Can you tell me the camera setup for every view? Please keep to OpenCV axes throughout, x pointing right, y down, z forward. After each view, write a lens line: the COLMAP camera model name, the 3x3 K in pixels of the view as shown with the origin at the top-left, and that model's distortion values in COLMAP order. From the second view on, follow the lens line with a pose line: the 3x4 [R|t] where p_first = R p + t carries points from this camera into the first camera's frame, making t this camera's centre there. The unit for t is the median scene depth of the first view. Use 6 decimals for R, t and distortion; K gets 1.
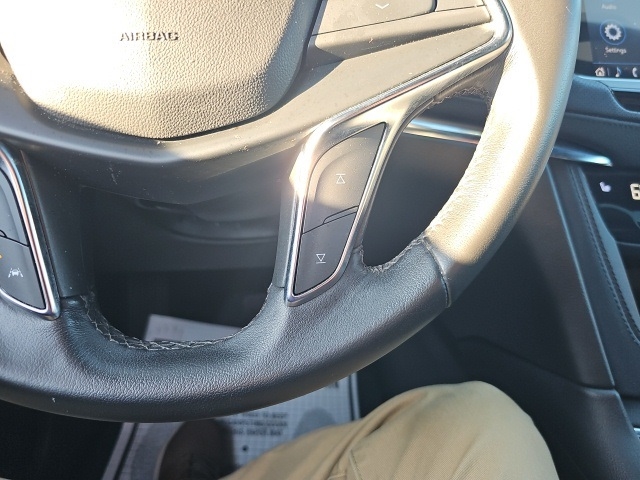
lens RADIAL K [[429.5, 0, 320.3], [0, 429.5, 238.7], [0, 0, 1]] dist [0.000495, -0.002580]
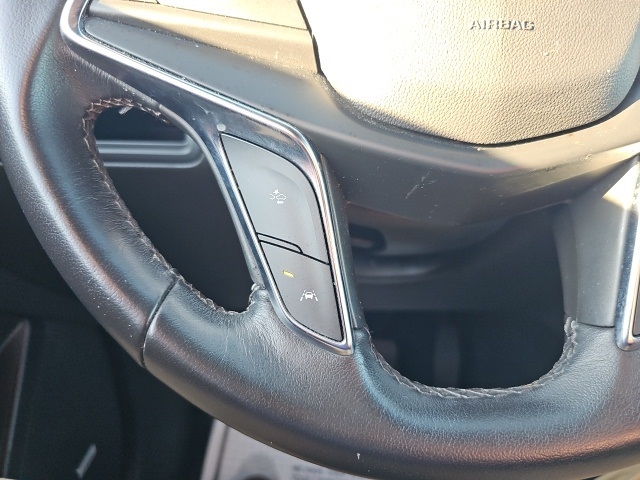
lens RADIAL K [[429.5, 0, 319.4], [0, 429.5, 241.0], [0, 0, 1]] dist [0.000495, -0.002580]
pose [[0.998356, 0.031274, -0.048029, -0.676152], [-0.036121, 0.993961, -0.103615, 0.061211], [0.044499, 0.105179, 0.993457, 0.160504]]
